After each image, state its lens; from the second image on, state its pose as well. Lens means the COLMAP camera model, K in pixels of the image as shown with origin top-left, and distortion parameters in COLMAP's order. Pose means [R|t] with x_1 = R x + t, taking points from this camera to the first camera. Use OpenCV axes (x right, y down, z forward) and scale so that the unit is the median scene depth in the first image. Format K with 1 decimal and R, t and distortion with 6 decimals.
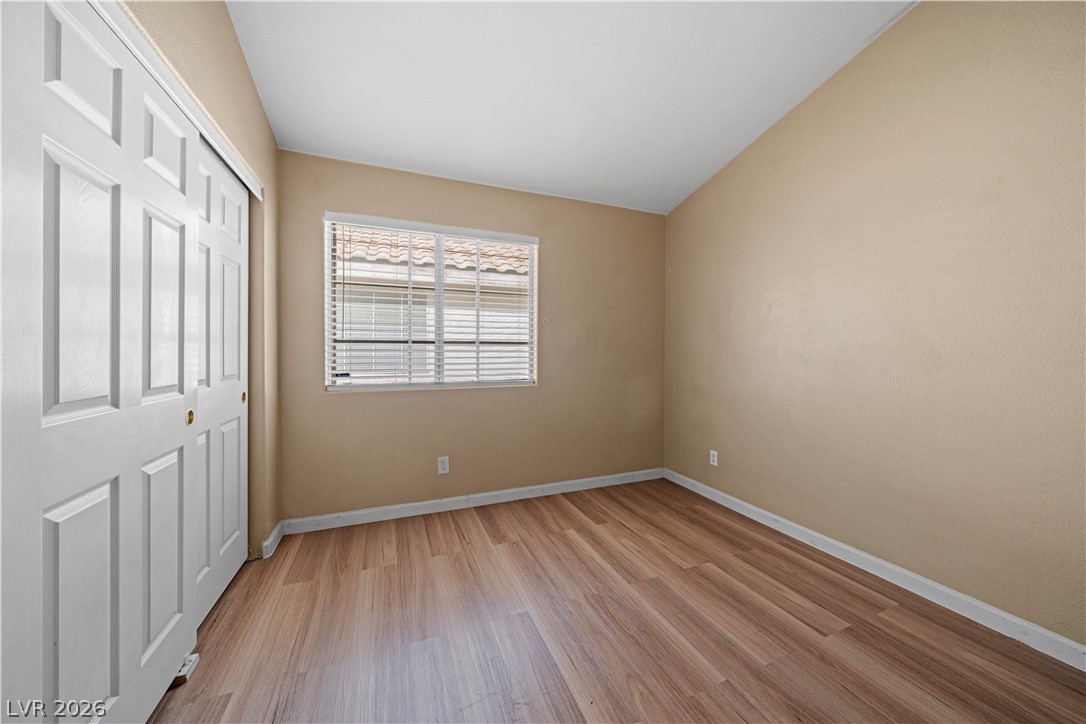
lens RADIAL K [[375.8, 0, 545.0], [0, 375.8, 353.3], [0, 0, 1]] dist [0.000118, -0.000031]
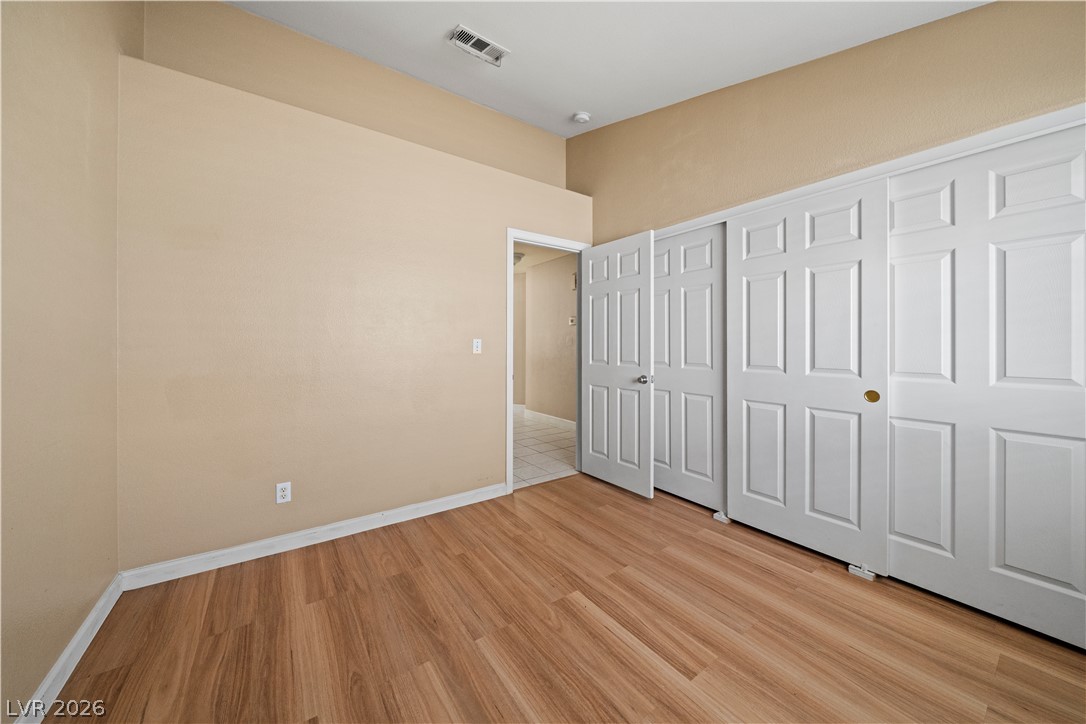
lens RADIAL K [[375.8, 0, 542.7], [0, 375.8, 351.9], [0, 0, 1]] dist [0.000118, -0.000031]
pose [[-0.974665, -0.007991, -0.223528, 0.515995], [-0.009819, 0.999927, 0.007066, 0.001071], [0.223455, 0.009082, -0.974672, 2.013069]]
